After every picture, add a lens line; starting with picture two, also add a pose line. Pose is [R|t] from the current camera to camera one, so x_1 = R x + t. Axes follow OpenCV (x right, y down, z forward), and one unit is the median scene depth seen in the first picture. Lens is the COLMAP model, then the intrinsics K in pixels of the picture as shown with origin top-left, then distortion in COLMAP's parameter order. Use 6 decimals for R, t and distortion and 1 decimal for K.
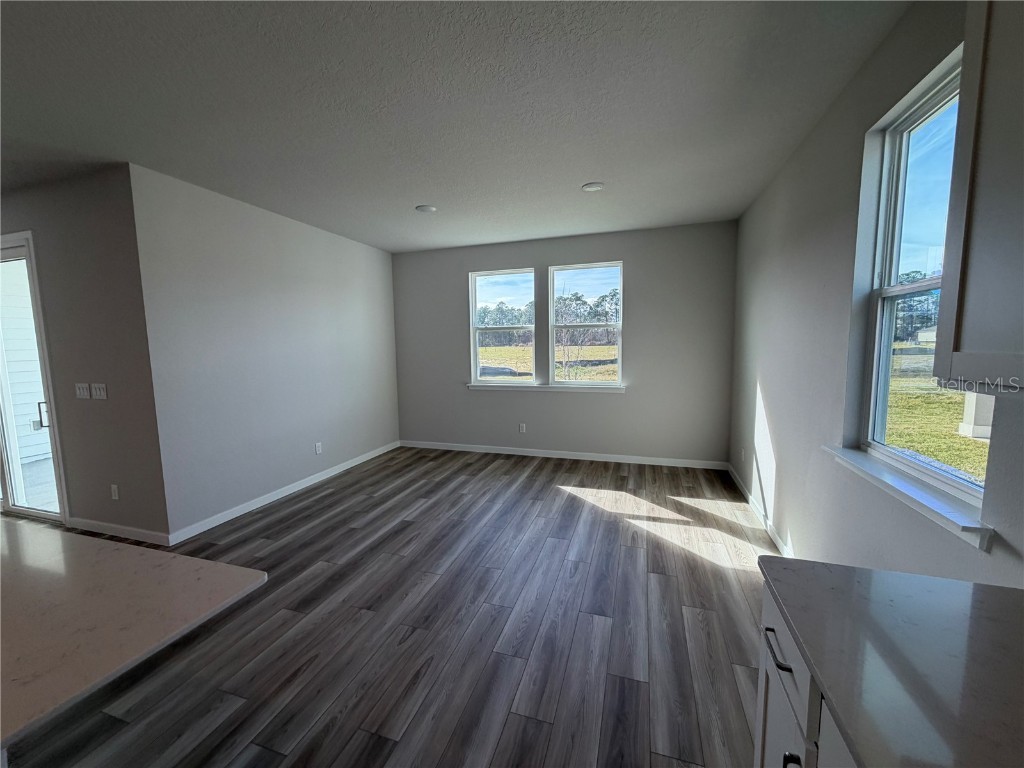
lens RADIAL K [[408.7, 0, 508.6], [0, 408.7, 385.5], [0, 0, 1]] dist [-0.000783, 0.000159]
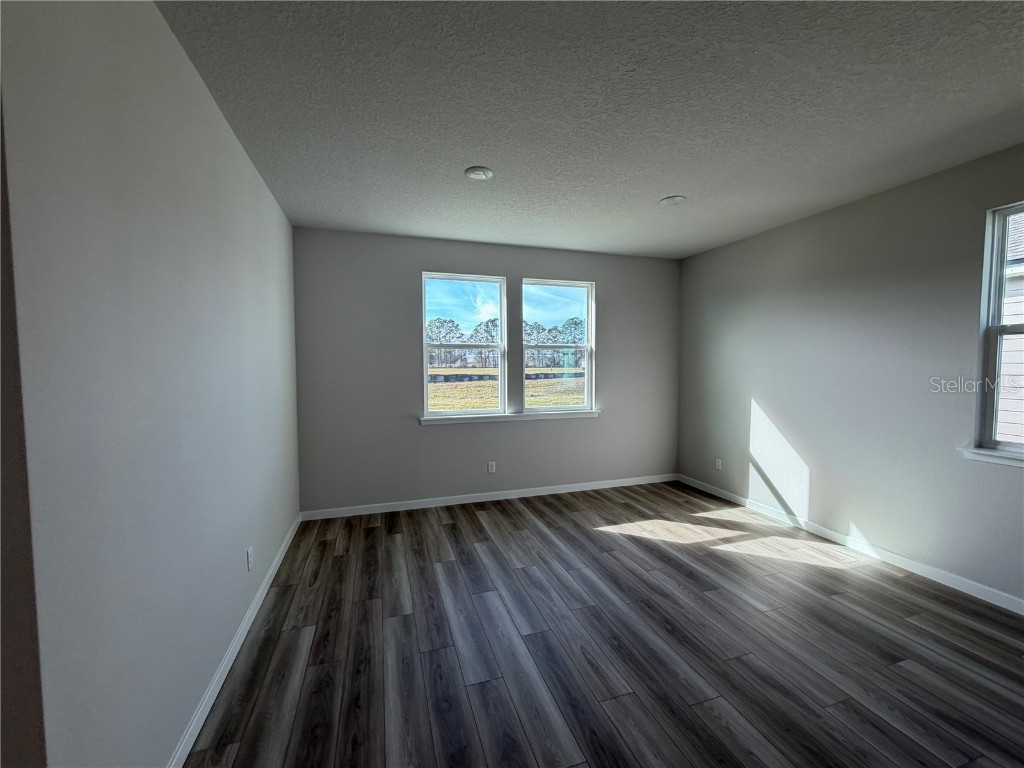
lens RADIAL K [[408.7, 0, 508.6], [0, 408.7, 385.5], [0, 0, 1]] dist [-0.000783, 0.000159]
pose [[0.809662, -0.017319, 0.586641, -0.505642], [0.051960, 0.997755, -0.042258, -0.028277], [-0.584592, 0.064697, 0.808744, 0.369906]]
